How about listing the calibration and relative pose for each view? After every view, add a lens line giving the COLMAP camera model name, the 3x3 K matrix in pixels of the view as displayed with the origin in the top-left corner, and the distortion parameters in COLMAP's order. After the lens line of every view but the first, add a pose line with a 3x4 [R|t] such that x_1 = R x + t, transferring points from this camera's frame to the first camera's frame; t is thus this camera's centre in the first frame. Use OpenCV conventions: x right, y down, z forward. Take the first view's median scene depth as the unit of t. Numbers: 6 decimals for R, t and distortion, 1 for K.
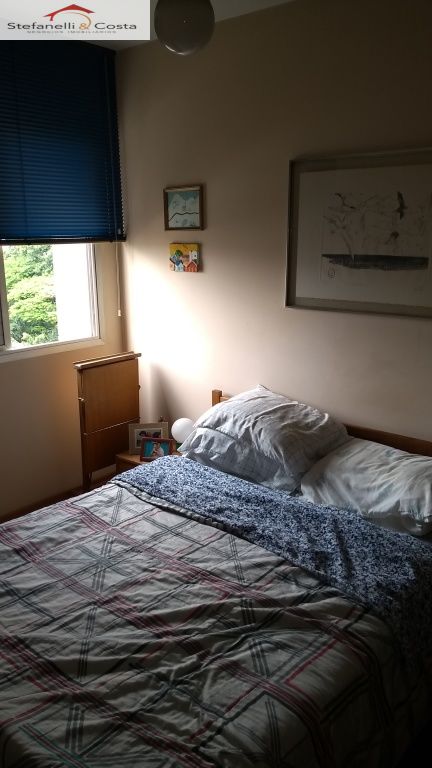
lens RADIAL K [[596.5, 0, 213.3], [0, 596.5, 379.6], [0, 0, 1]] dist [0.045112, -0.067922]
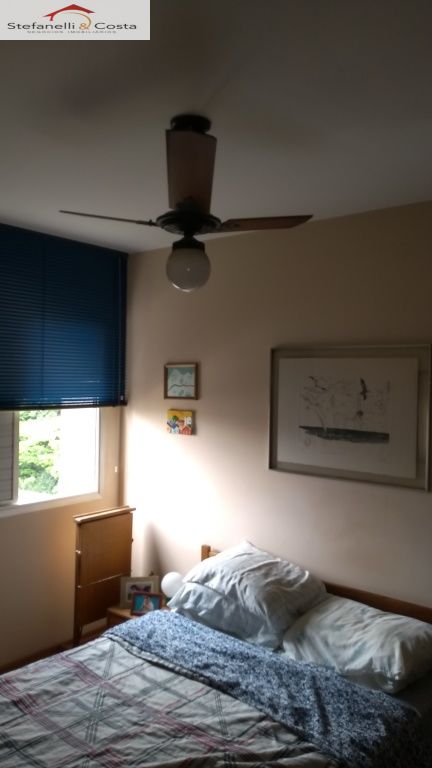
lens RADIAL K [[596.5, 0, 213.3], [0, 596.5, 379.6], [0, 0, 1]] dist [0.045112, -0.067922]
pose [[0.999665, 0.022400, 0.012951, -0.002359], [-0.018655, 0.970799, -0.239167, -0.022460], [-0.017930, 0.238845, 0.970892, -0.176900]]
